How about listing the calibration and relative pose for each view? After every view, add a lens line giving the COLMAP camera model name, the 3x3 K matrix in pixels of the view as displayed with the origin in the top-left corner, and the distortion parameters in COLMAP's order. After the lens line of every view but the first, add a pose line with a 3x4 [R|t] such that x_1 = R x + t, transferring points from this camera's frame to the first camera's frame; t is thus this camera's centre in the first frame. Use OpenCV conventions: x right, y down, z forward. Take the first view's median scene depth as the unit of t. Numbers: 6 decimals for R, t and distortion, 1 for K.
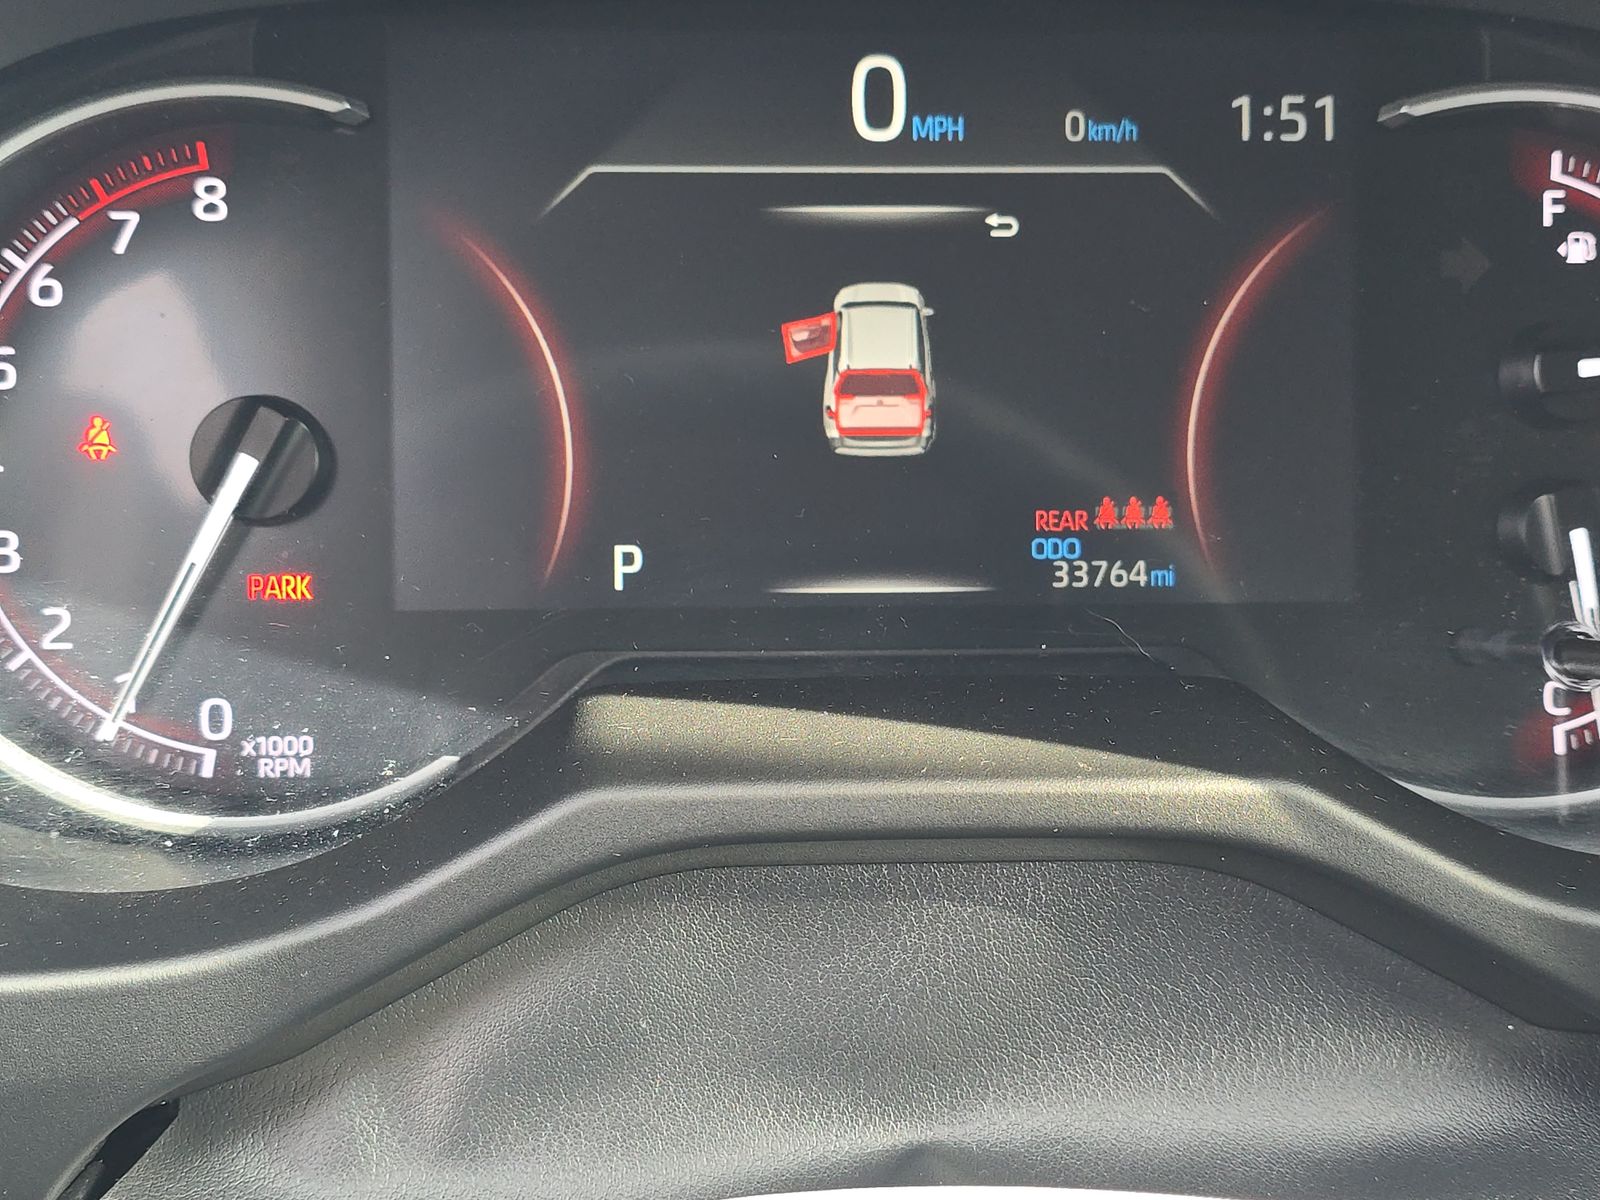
lens RADIAL K [[1070.2, 0, 784.5], [0, 1070.2, 594.1], [0, 0, 1]] dist [0.036386, -0.047031]
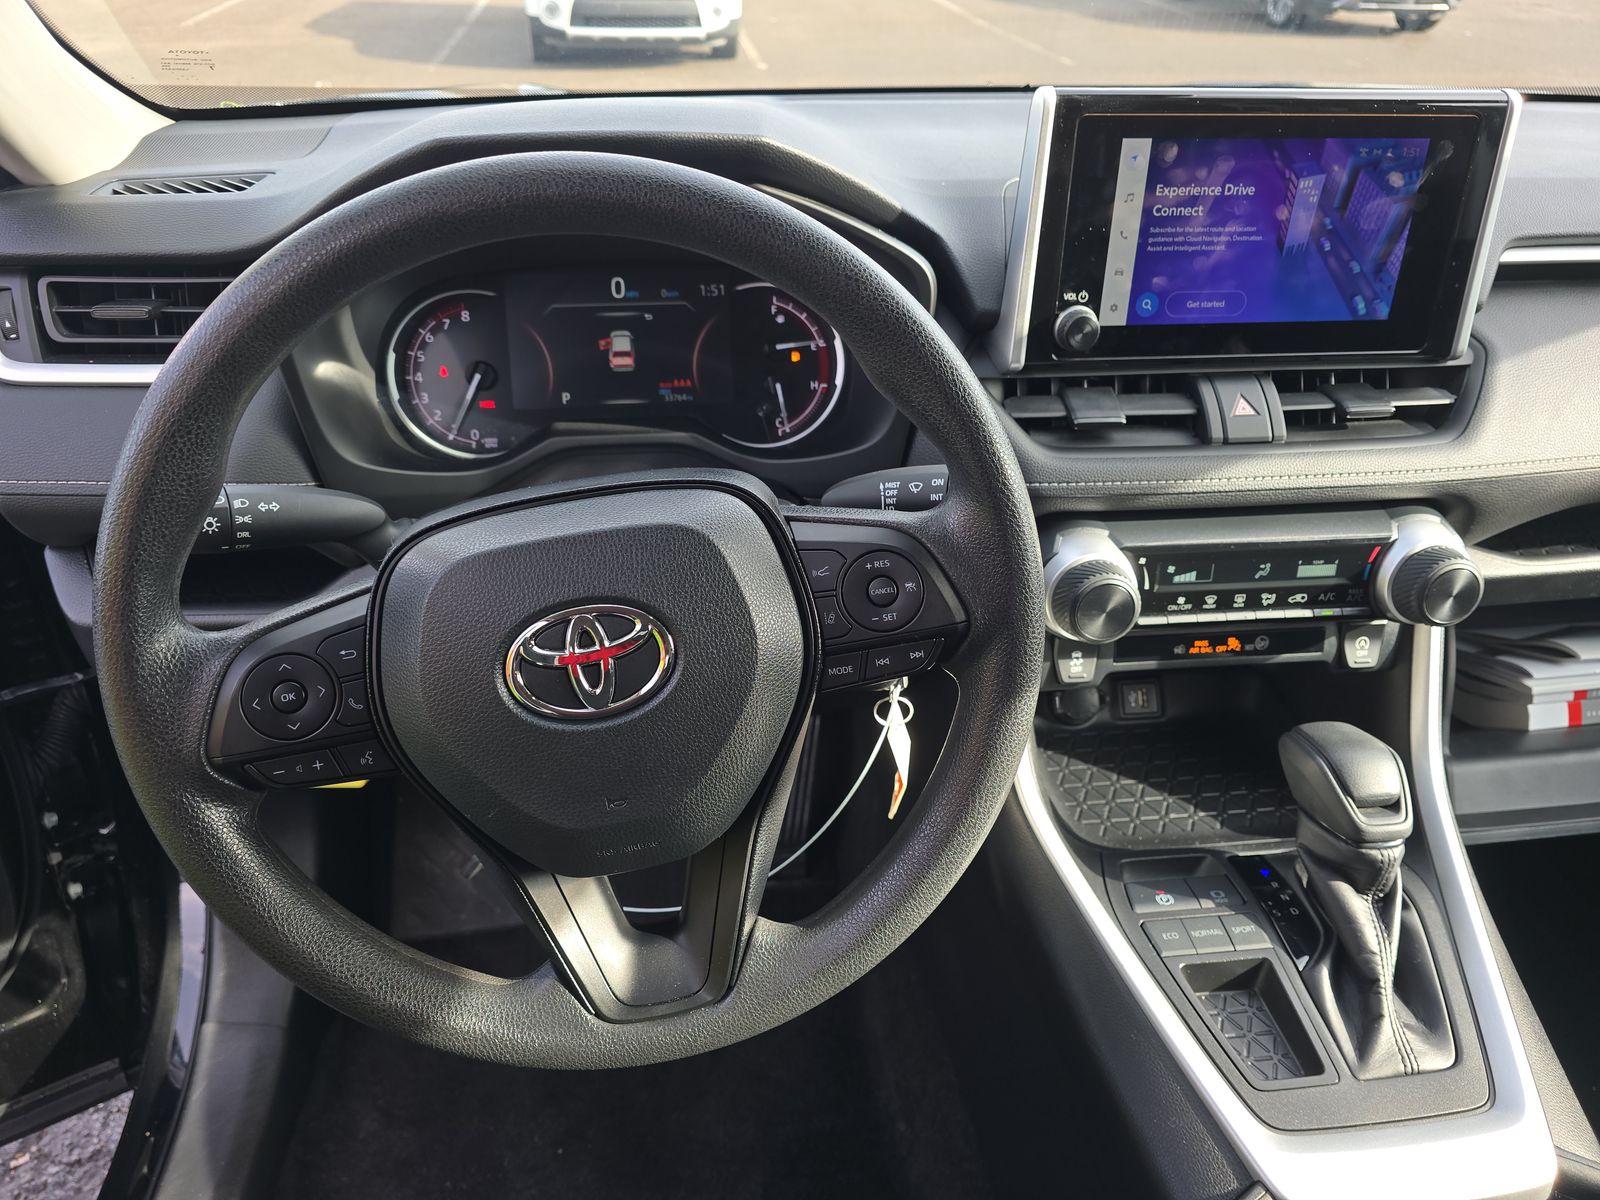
lens RADIAL K [[1070.2, 0, 765.5], [0, 1070.2, 579.3], [0, 0, 1]] dist [0.036386, -0.047031]
pose [[0.997262, -0.038266, 0.063279, 0.360907], [0.031017, 0.993245, 0.111811, 0.243740], [-0.067130, -0.109543, 0.991713, -3.465628]]
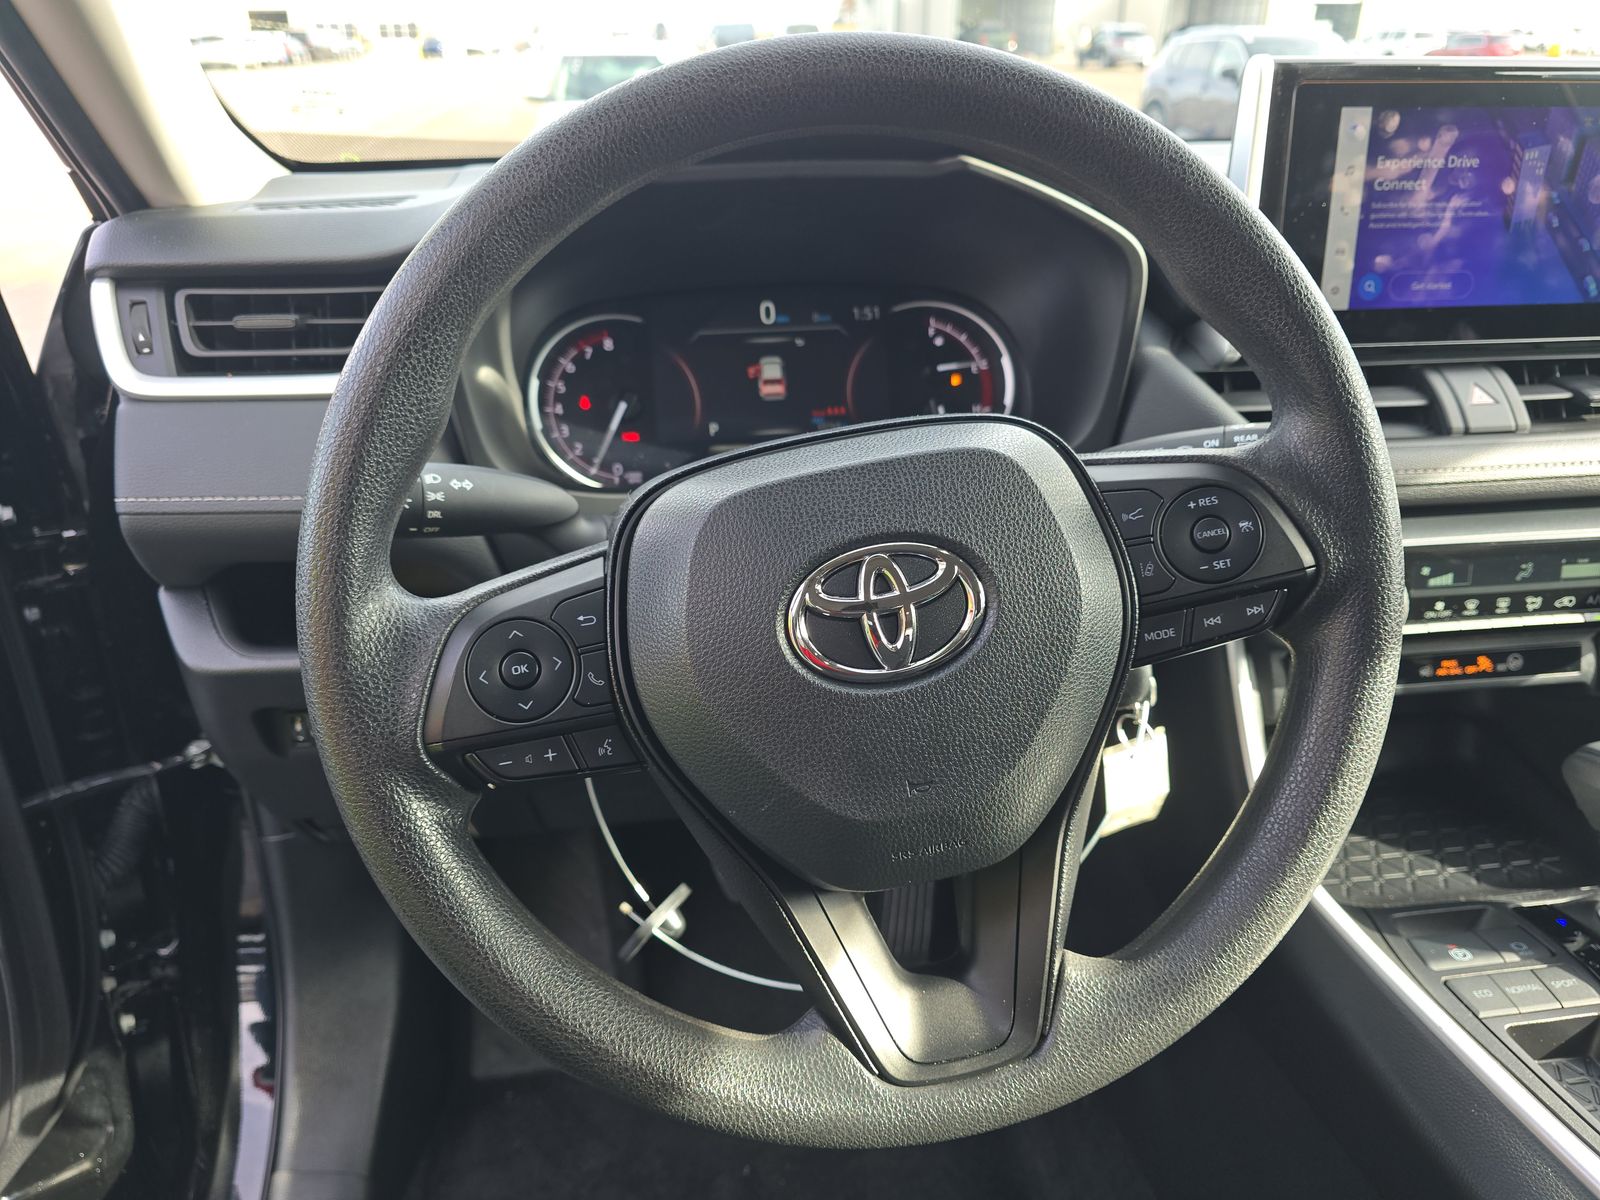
lens RADIAL K [[1070.2, 0, 760.5], [0, 1070.2, 586.6], [0, 0, 1]] dist [0.036386, -0.047031]
pose [[0.996235, -0.056857, 0.065444, -0.266964], [0.058707, 0.997918, -0.026689, 0.688765], [-0.063790, 0.030431, 0.997499, -3.042522]]
